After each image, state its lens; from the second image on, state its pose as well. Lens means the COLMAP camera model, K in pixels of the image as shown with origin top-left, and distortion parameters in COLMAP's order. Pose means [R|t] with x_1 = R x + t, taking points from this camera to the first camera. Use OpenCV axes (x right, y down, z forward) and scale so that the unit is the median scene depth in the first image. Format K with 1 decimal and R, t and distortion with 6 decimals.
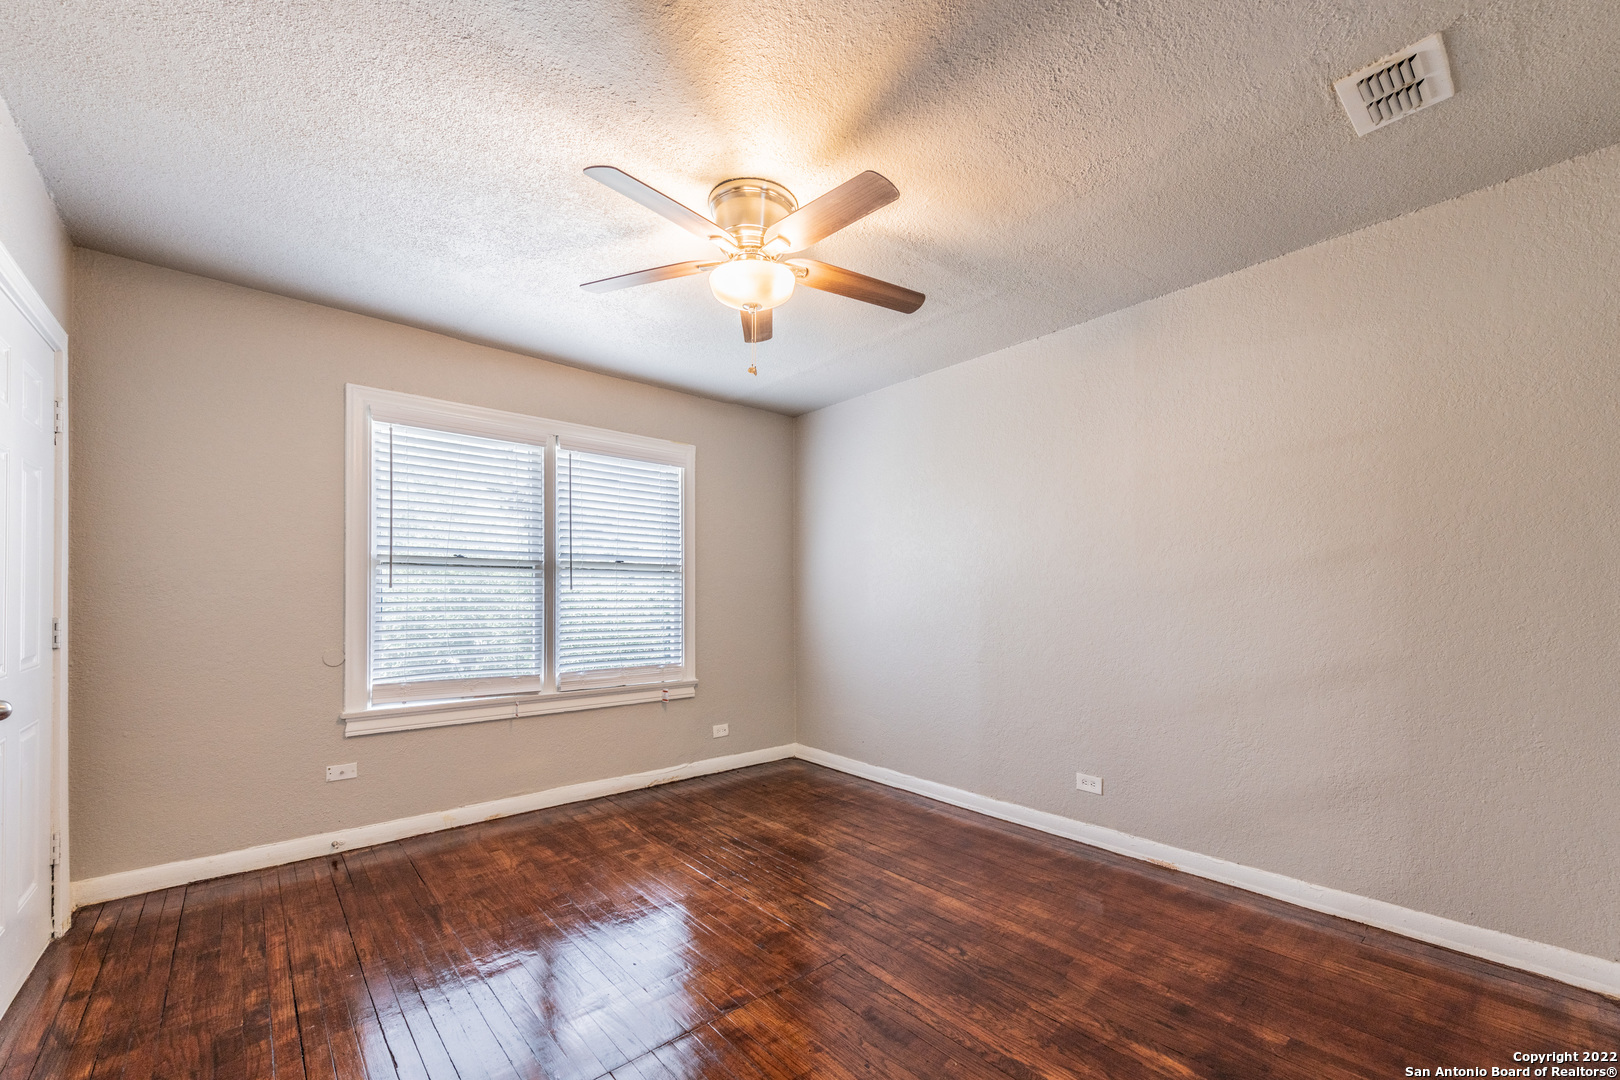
lens RADIAL K [[649.2, 0, 818.3], [0, 649.2, 591.6], [0, 0, 1]] dist [0.005154, -0.000657]
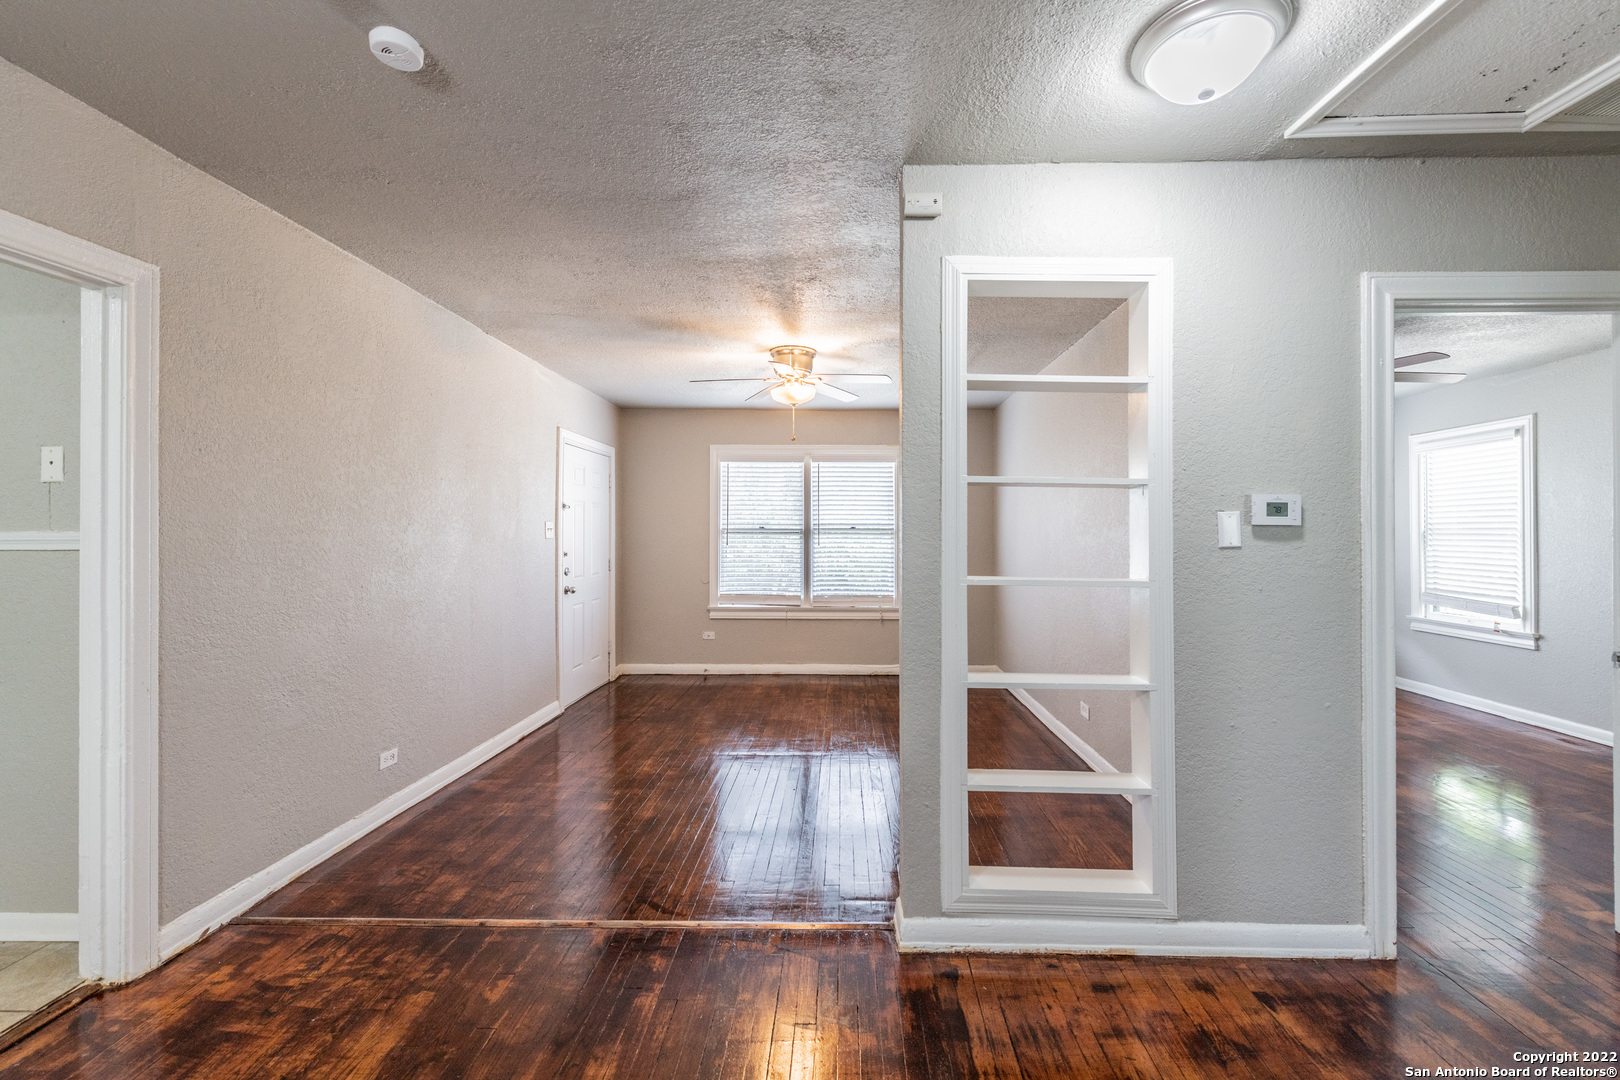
lens RADIAL K [[633.6, 0, 831.1], [0, 633.6, 531.1], [0, 0, 1]] dist [0.003876, 0.000109]
pose [[0.744712, -0.003198, -0.667378, 0.900701], [0.005082, 0.999987, 0.000880, -0.052301], [0.667367, -0.004047, 0.744718, -0.229864]]
